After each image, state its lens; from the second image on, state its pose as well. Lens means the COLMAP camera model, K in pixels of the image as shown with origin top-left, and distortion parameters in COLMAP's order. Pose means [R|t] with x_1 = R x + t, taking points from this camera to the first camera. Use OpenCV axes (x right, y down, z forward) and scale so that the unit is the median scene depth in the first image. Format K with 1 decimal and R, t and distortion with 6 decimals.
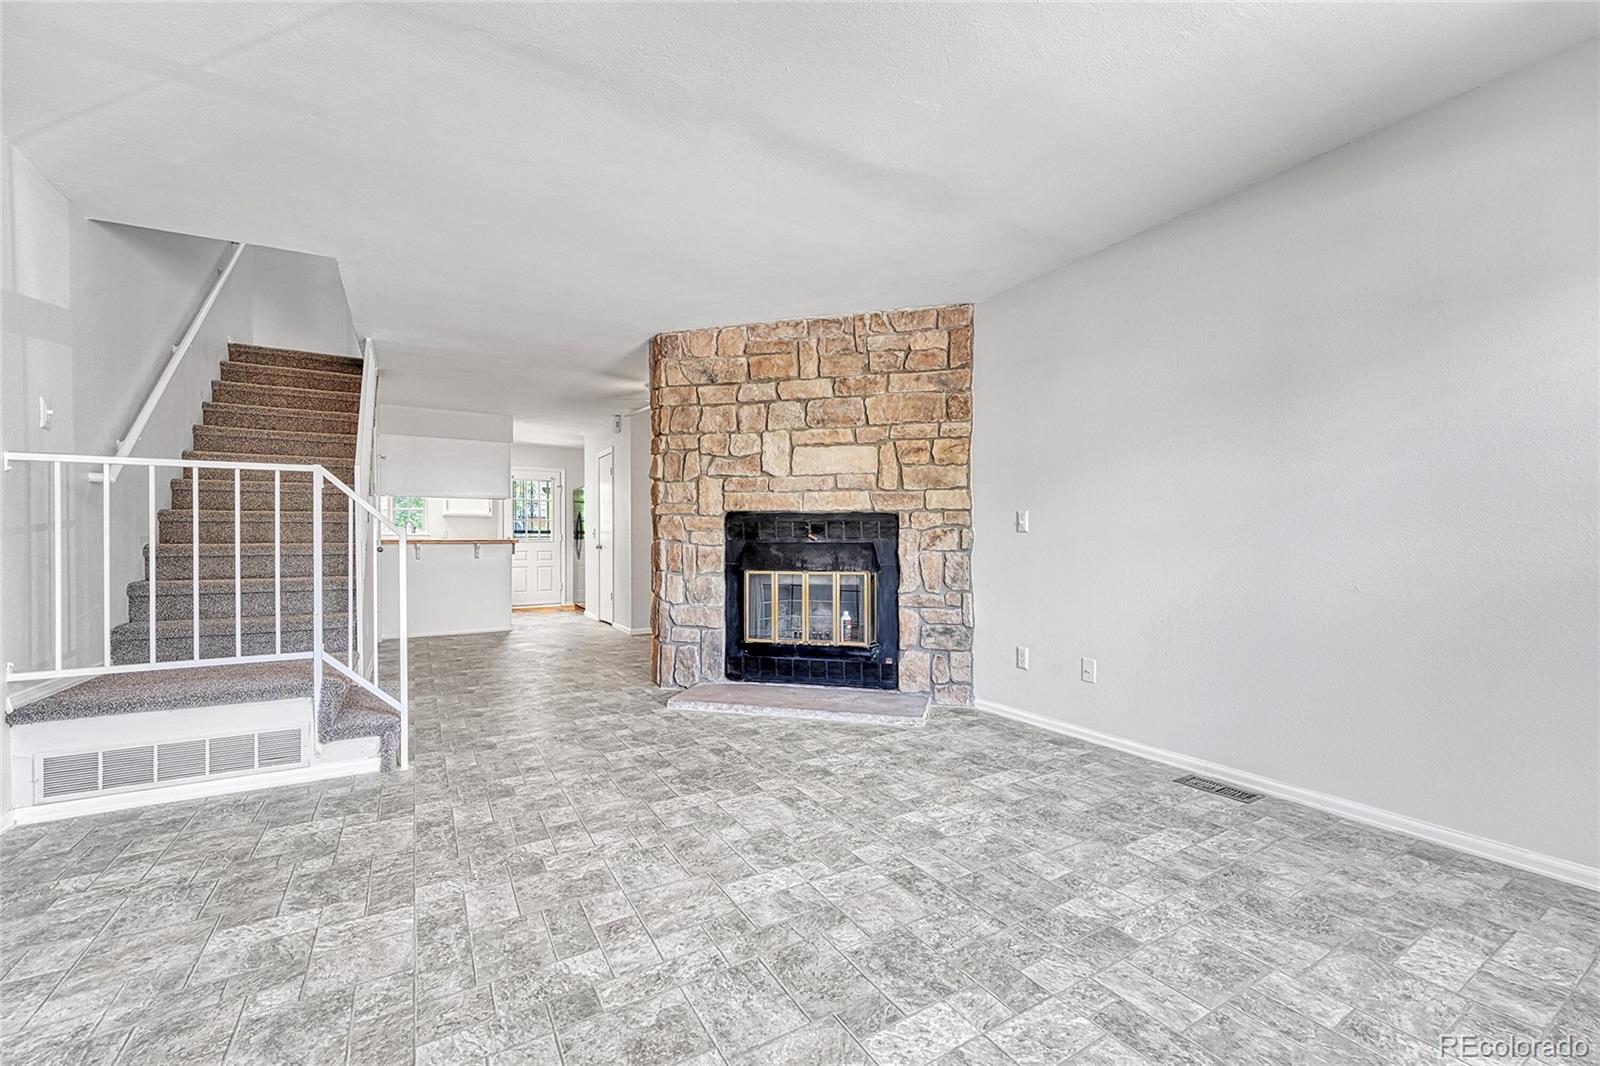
lens RADIAL K [[647.1, 0, 802.5], [0, 647.1, 525.1], [0, 0, 1]] dist [-0.002572, 0.000761]
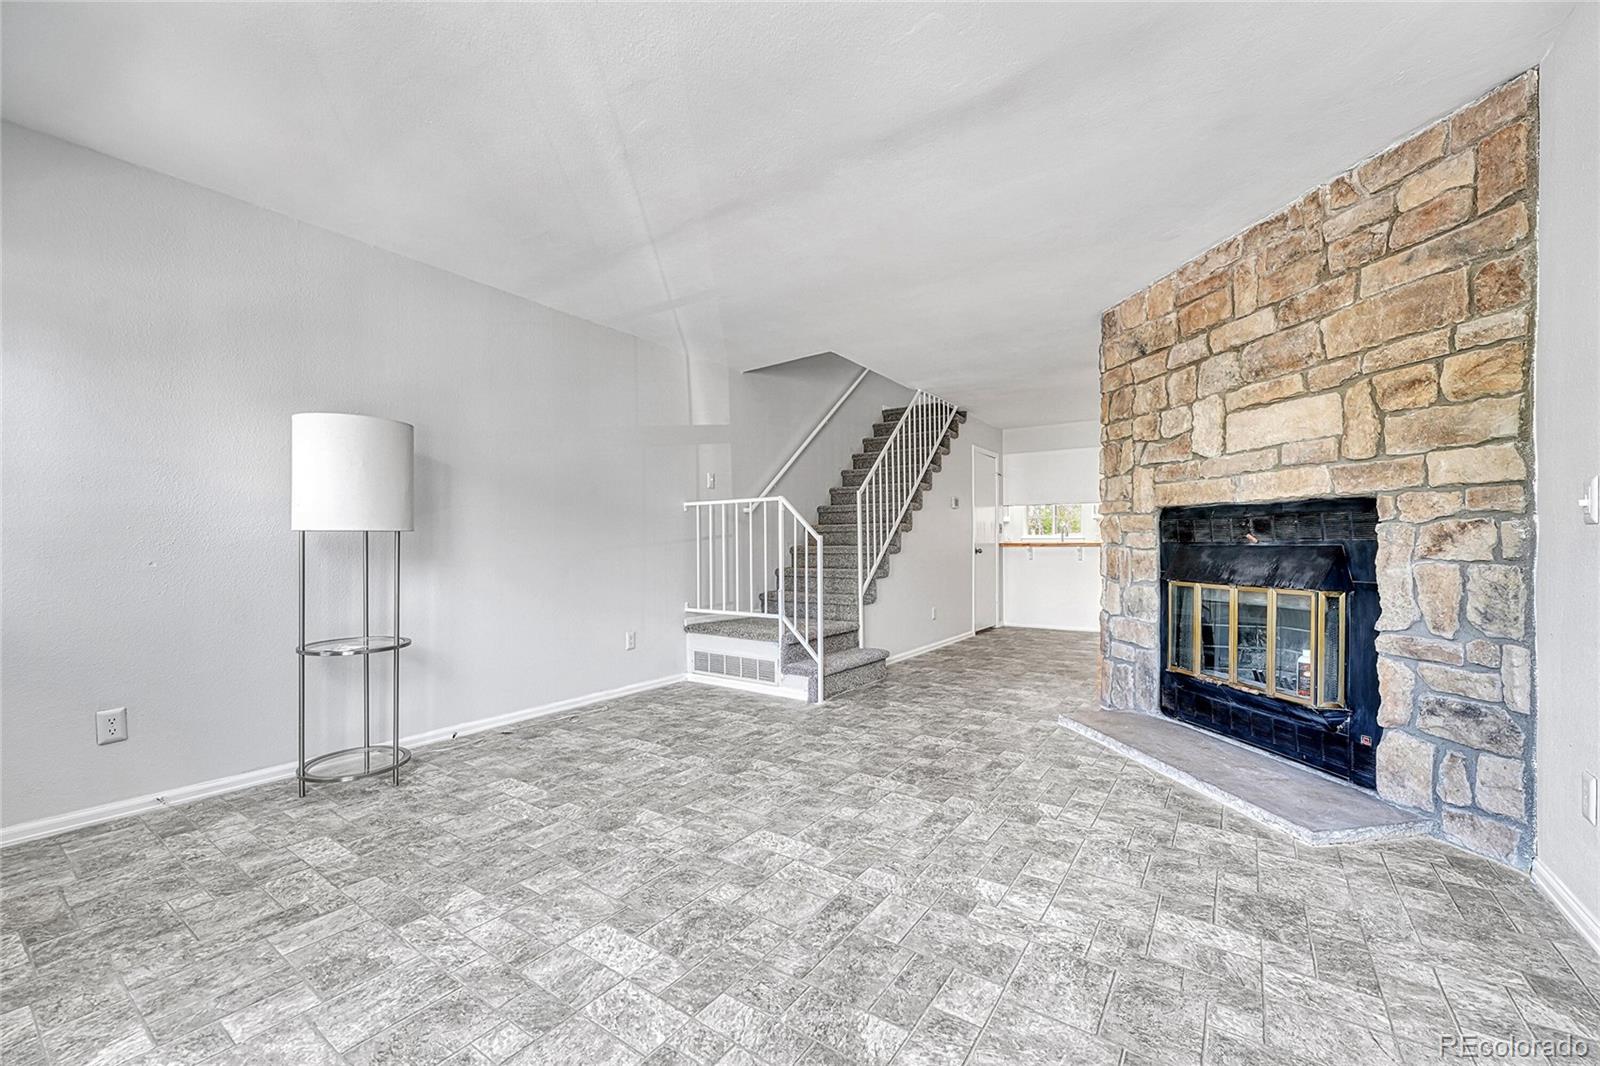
lens RADIAL K [[647.1, 0, 801.0], [0, 647.1, 531.0], [0, 0, 1]] dist [-0.002572, 0.000761]
pose [[0.405731, -0.019729, -0.913780, 0.488914], [0.024970, 0.999633, -0.010496, 0.006504], [0.913651, -0.018558, 0.406075, 0.279533]]
